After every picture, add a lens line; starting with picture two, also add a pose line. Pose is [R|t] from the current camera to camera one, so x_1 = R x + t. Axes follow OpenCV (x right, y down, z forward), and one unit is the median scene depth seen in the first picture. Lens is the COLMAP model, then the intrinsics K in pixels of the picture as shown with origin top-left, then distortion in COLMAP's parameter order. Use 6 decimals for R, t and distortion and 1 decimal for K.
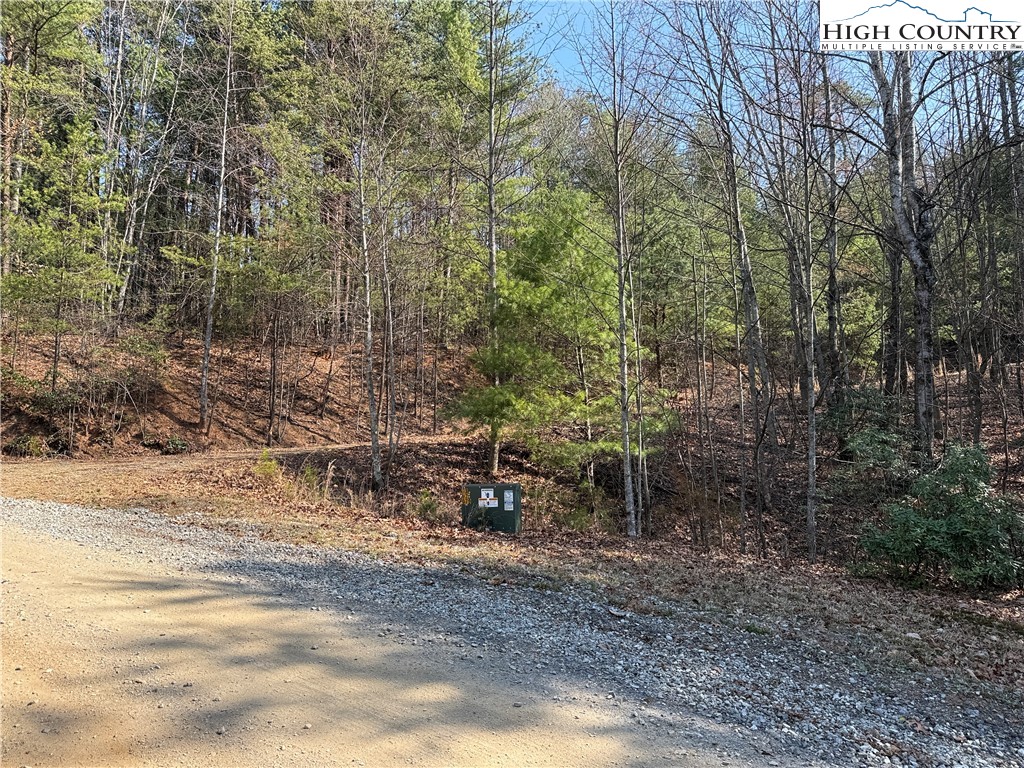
lens RADIAL K [[710.6, 0, 512.0], [0, 710.6, 384.0], [0, 0, 1]] dist [0.038442, -0.001545]
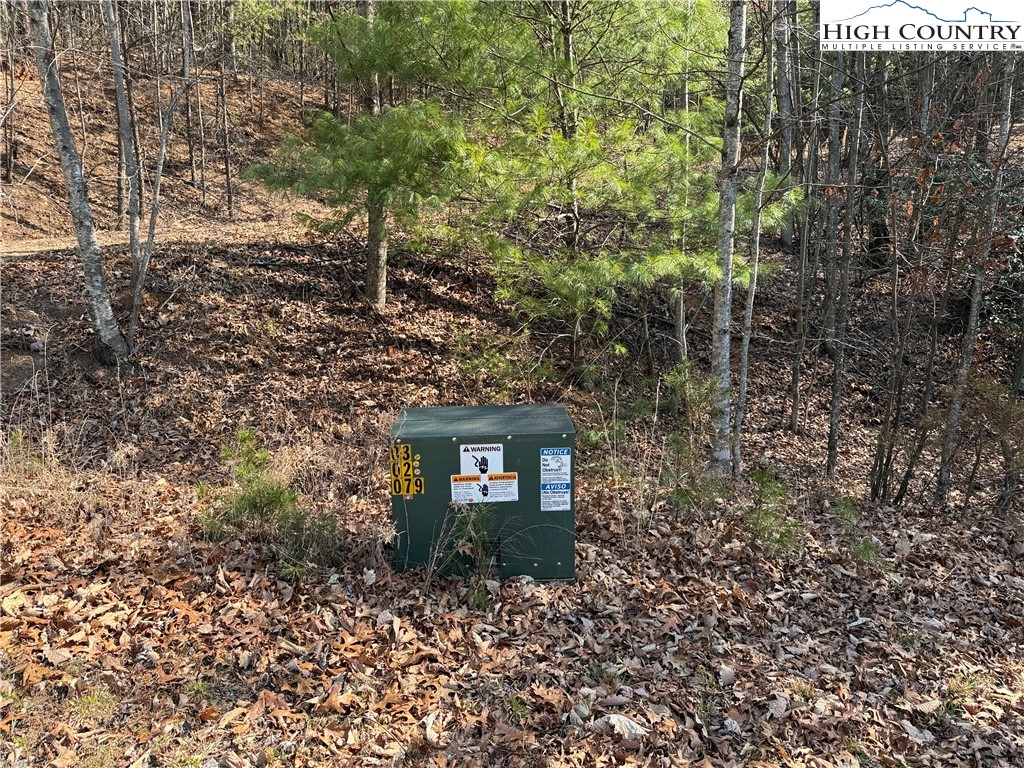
lens RADIAL K [[651.0, 0, 511.7], [0, 651.0, 406.2], [0, 0, 1]] dist [-0.000323, -0.042304]
pose [[0.955538, -0.058615, 0.288982, -0.071847], [-0.047069, 0.937156, 0.345722, 0.029099], [-0.291085, -0.343953, 0.892729, 0.554922]]
